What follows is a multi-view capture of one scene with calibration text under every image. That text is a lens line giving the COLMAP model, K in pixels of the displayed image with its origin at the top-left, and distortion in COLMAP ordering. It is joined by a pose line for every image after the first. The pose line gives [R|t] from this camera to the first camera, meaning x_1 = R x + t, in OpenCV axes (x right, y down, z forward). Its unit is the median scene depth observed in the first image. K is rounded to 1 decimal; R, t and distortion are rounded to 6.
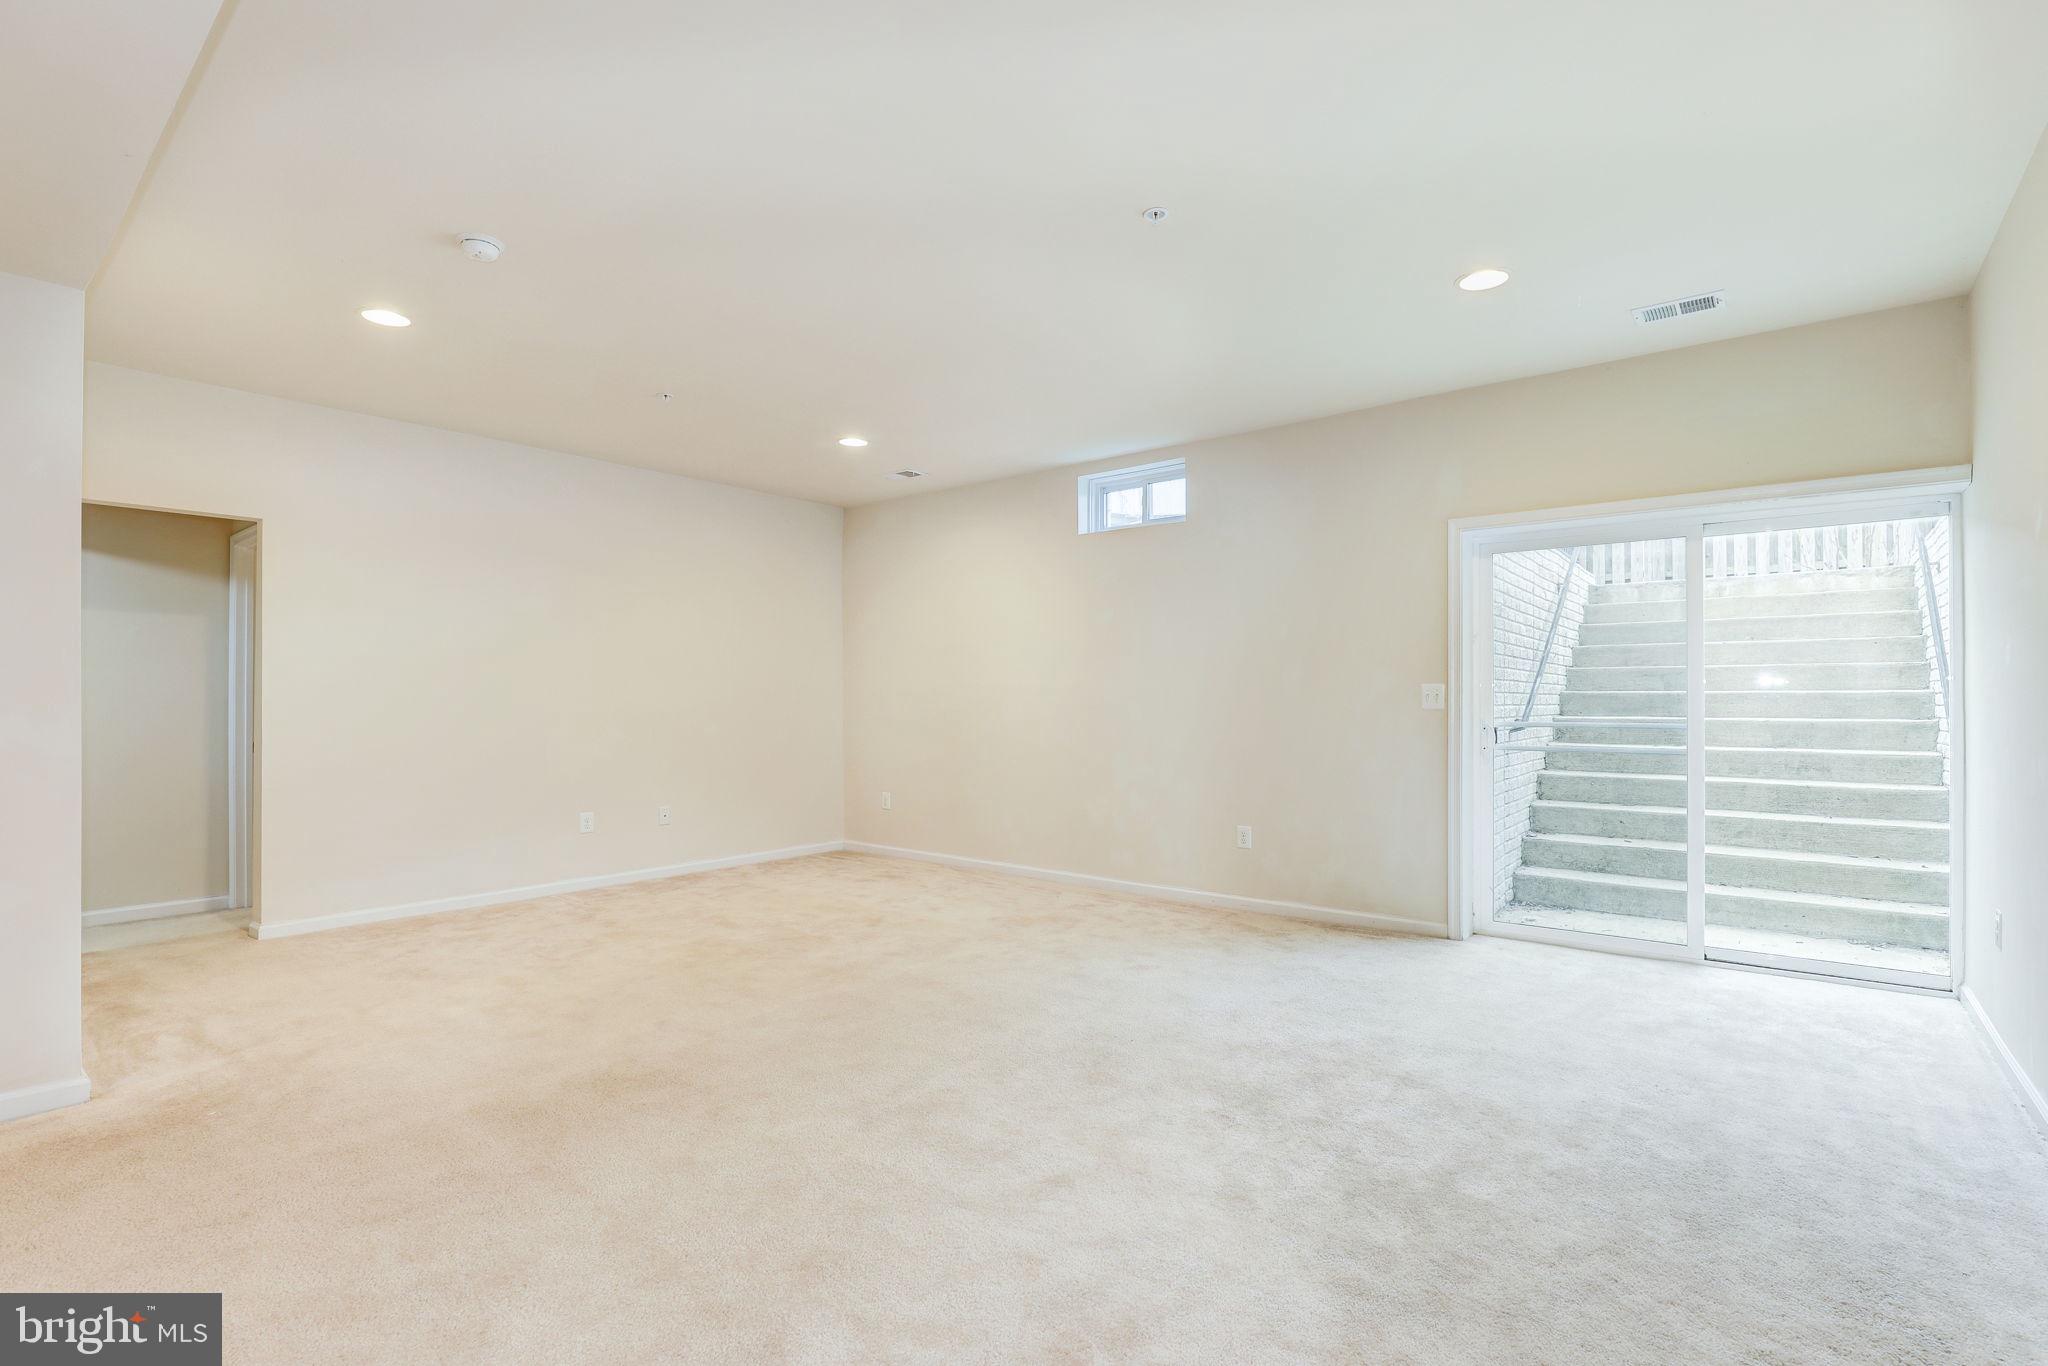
lens RADIAL K [[938.4, 0, 1025.3], [0, 938.4, 685.6], [0, 0, 1]] dist [-0.020822, 0.003172]
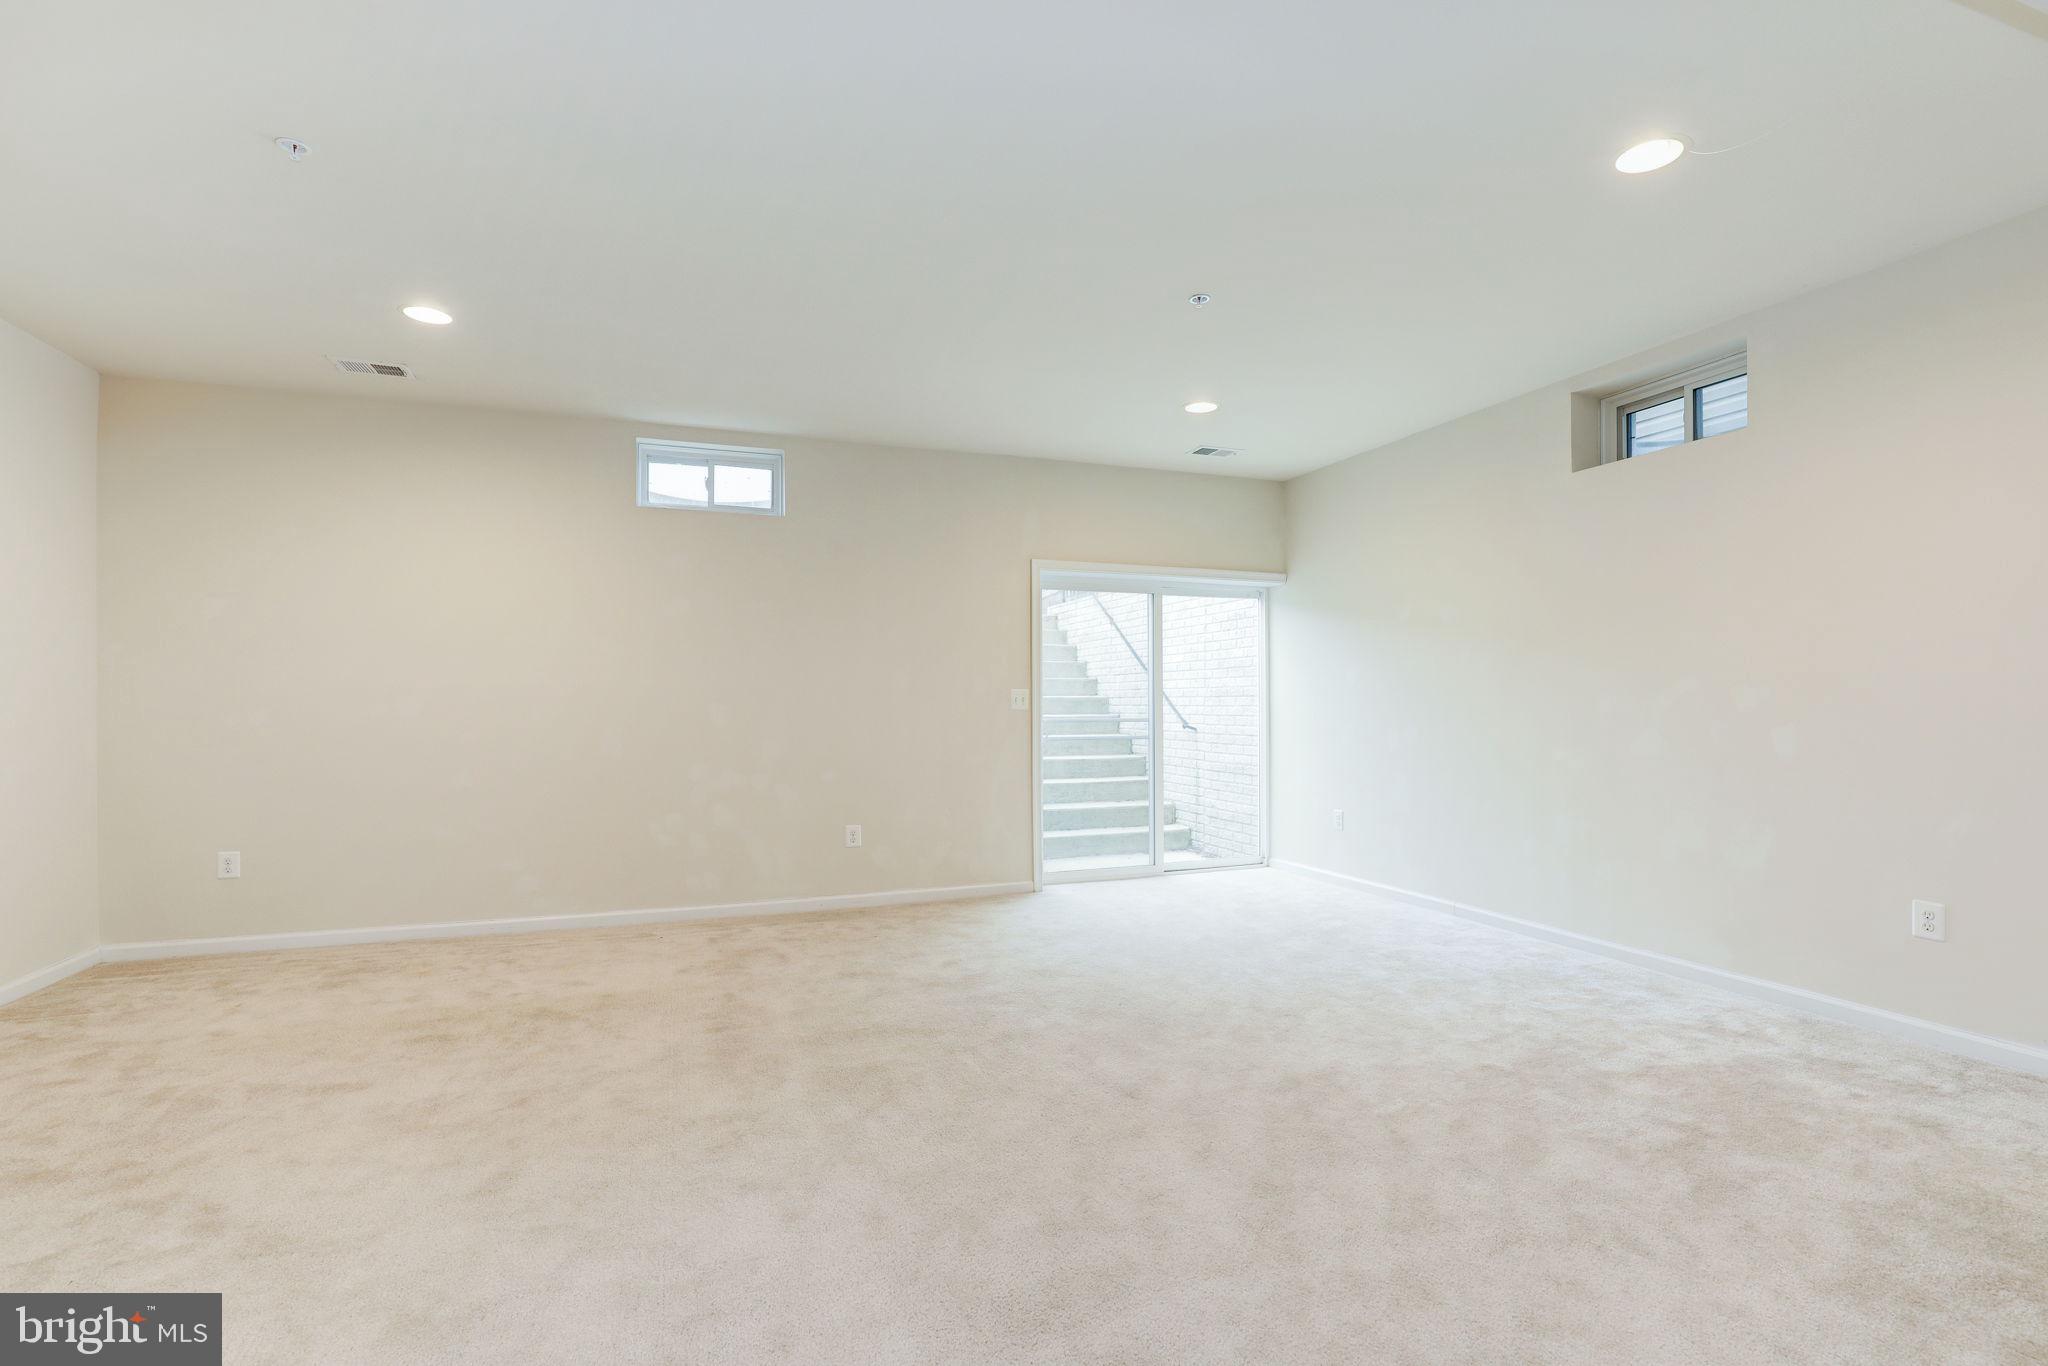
lens RADIAL K [[938.4, 0, 1026.7], [0, 938.4, 691.3], [0, 0, 1]] dist [-0.020822, 0.003172]
pose [[0.514678, 0.007257, 0.857353, -0.630980], [-0.010612, 0.999941, -0.002093, 0.002942], [-0.857318, -0.008021, 0.514725, 0.353941]]
